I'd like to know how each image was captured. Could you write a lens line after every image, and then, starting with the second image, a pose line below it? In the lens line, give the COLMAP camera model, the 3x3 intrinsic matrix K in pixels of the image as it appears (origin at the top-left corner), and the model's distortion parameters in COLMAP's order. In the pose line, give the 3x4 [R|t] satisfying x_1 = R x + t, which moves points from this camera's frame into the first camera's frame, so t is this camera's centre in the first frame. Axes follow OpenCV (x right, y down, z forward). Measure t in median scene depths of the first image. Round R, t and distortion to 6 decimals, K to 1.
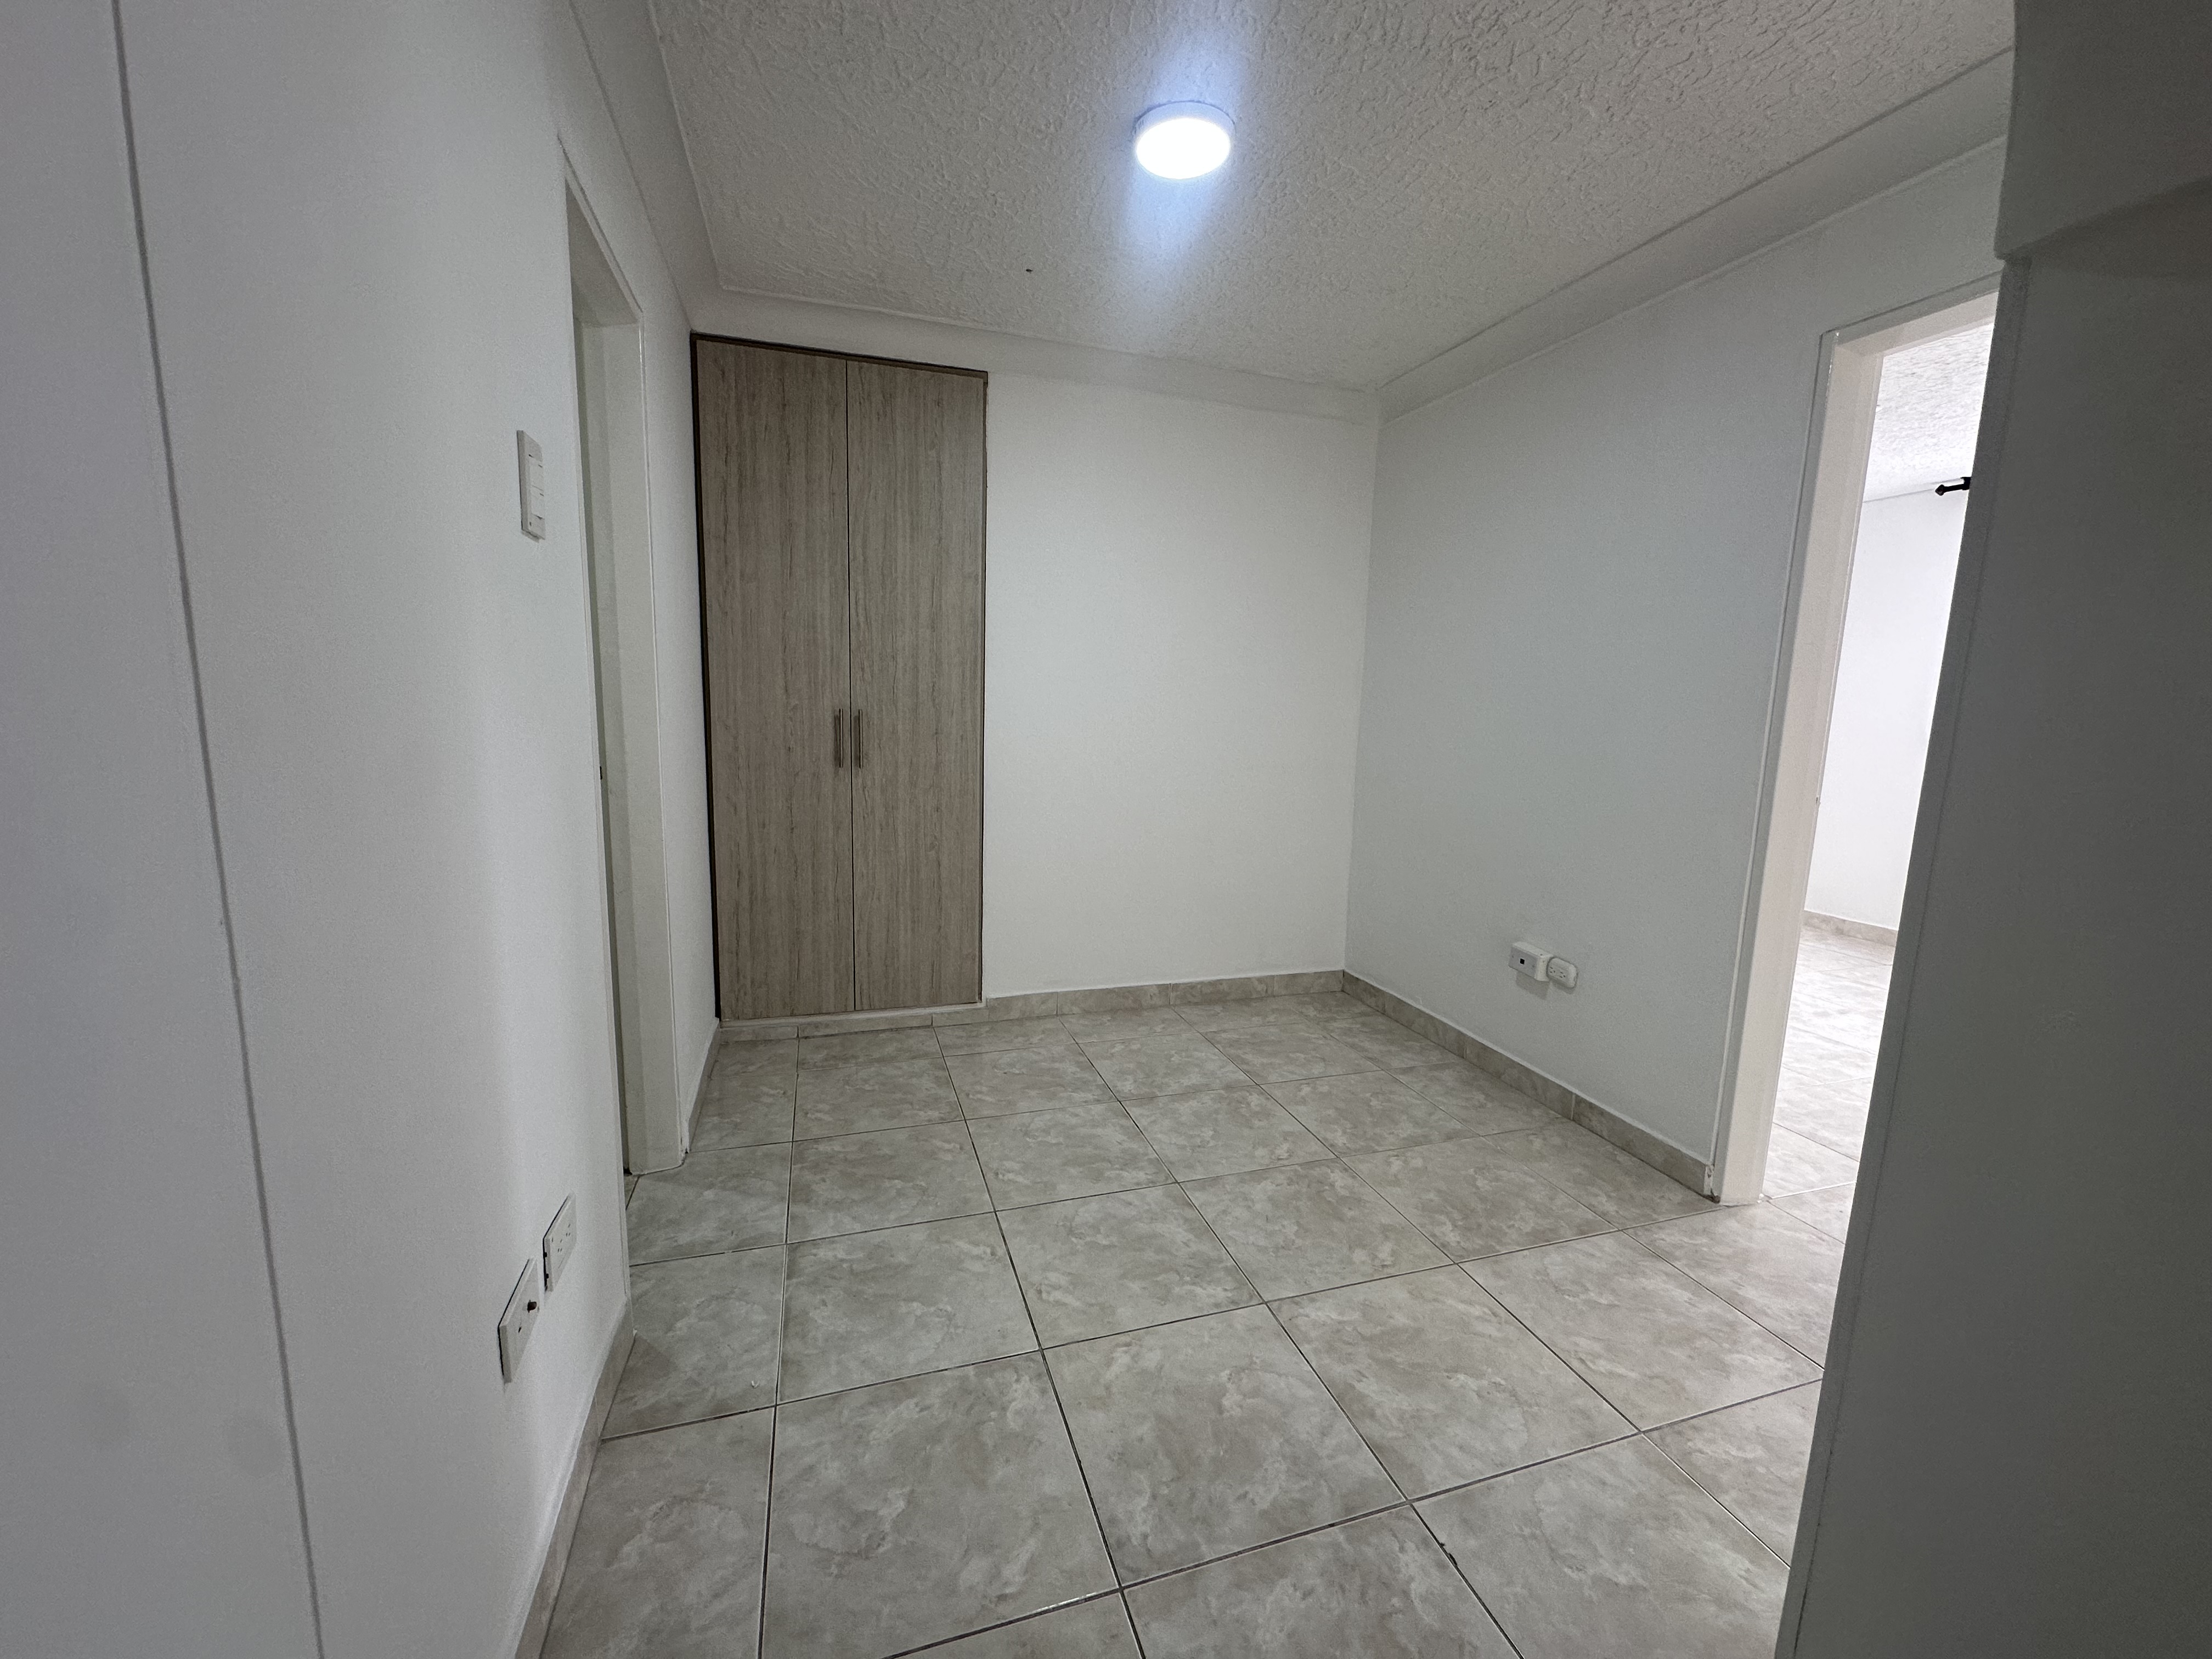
lens RADIAL K [[884.0, 0, 1107.1], [0, 884.0, 826.7], [0, 0, 1]] dist [-0.003264, 0.001130]
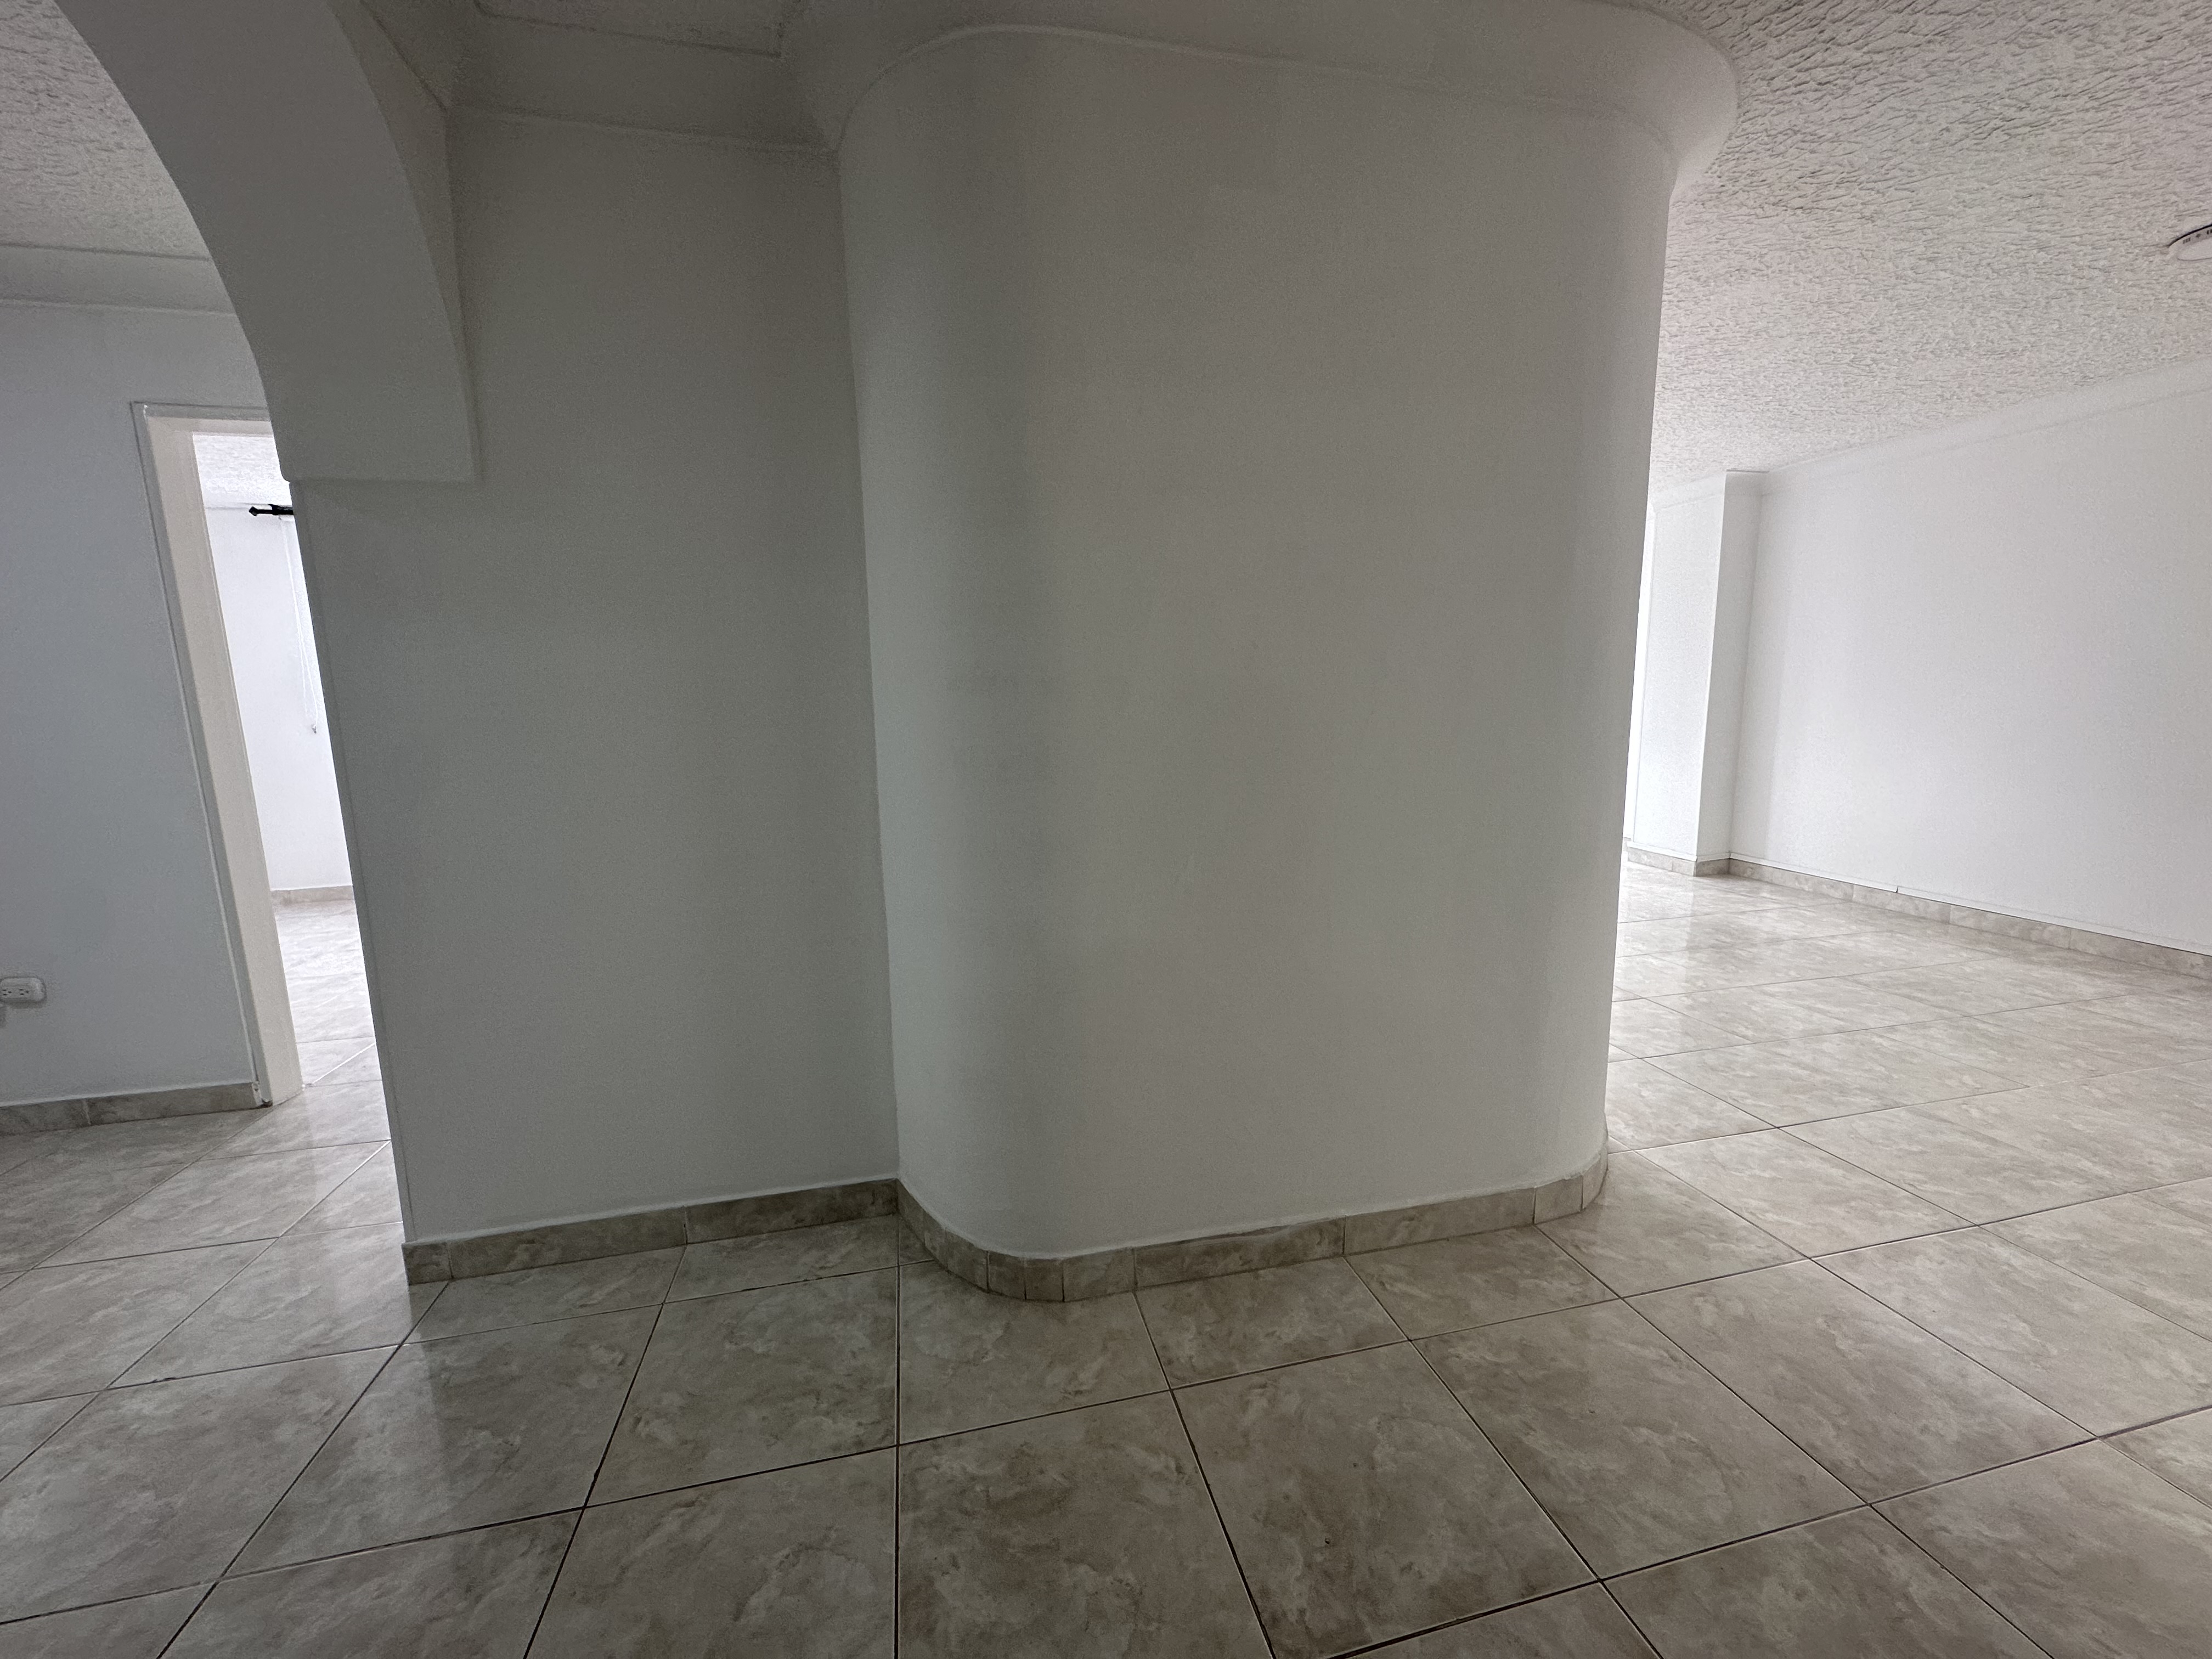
lens RADIAL K [[884.0, 0, 1107.1], [0, 884.0, 826.7], [0, 0, 1]] dist [-0.003264, 0.001130]
pose [[0.085643, -0.181673, 0.979622, -0.346542], [0.170068, 0.971470, 0.165293, 0.042645], [-0.981704, 0.152447, 0.114096, -0.348537]]
